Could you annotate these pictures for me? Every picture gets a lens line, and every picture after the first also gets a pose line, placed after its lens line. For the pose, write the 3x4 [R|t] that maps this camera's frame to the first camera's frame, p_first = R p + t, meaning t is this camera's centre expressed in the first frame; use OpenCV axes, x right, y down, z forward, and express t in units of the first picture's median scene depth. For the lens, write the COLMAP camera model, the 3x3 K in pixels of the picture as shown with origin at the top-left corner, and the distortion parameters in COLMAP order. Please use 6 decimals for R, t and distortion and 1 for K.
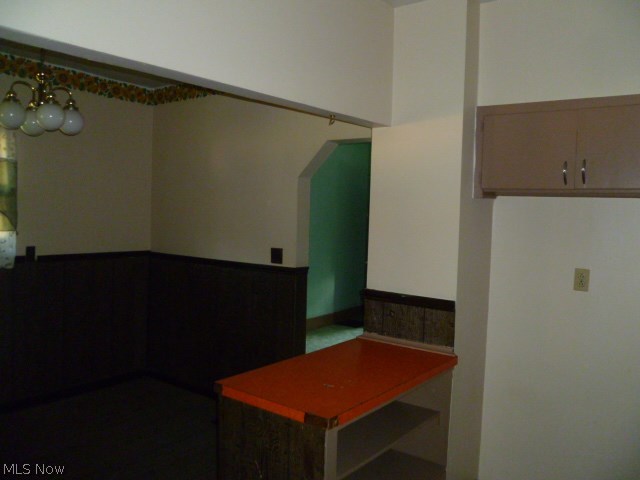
lens RADIAL K [[539.4, 0, 320.0], [0, 539.4, 240.0], [0, 0, 1]] dist [-0.074079, -0.000320]
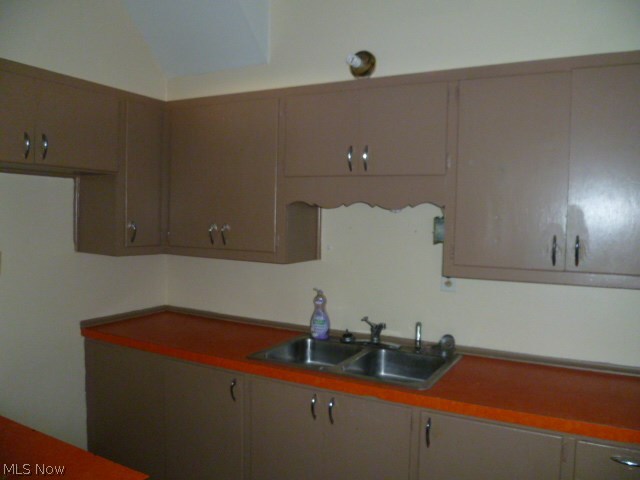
lens RADIAL K [[539.4, 0, 320.0], [0, 539.4, 240.0], [0, 0, 1]] dist [-0.074079, -0.000320]
pose [[-0.172937, -0.076080, 0.981990, -0.462533], [0.022386, 0.996451, 0.081142, -0.025058], [-0.984678, 0.036015, -0.170620, 0.604898]]
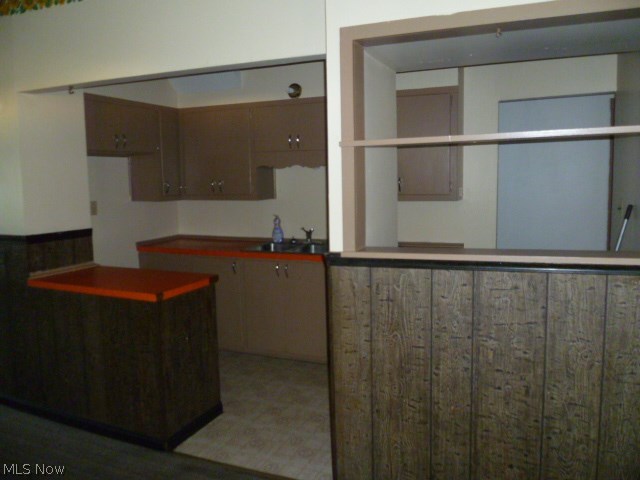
lens RADIAL K [[539.4, 0, 320.0], [0, 539.4, 240.0], [0, 0, 1]] dist [-0.074079, -0.000320]
pose [[-0.270970, -0.136891, 0.952804, -1.287717], [0.058794, 0.985635, 0.158328, -0.045168], [-0.960791, 0.098921, -0.259029, 0.781974]]
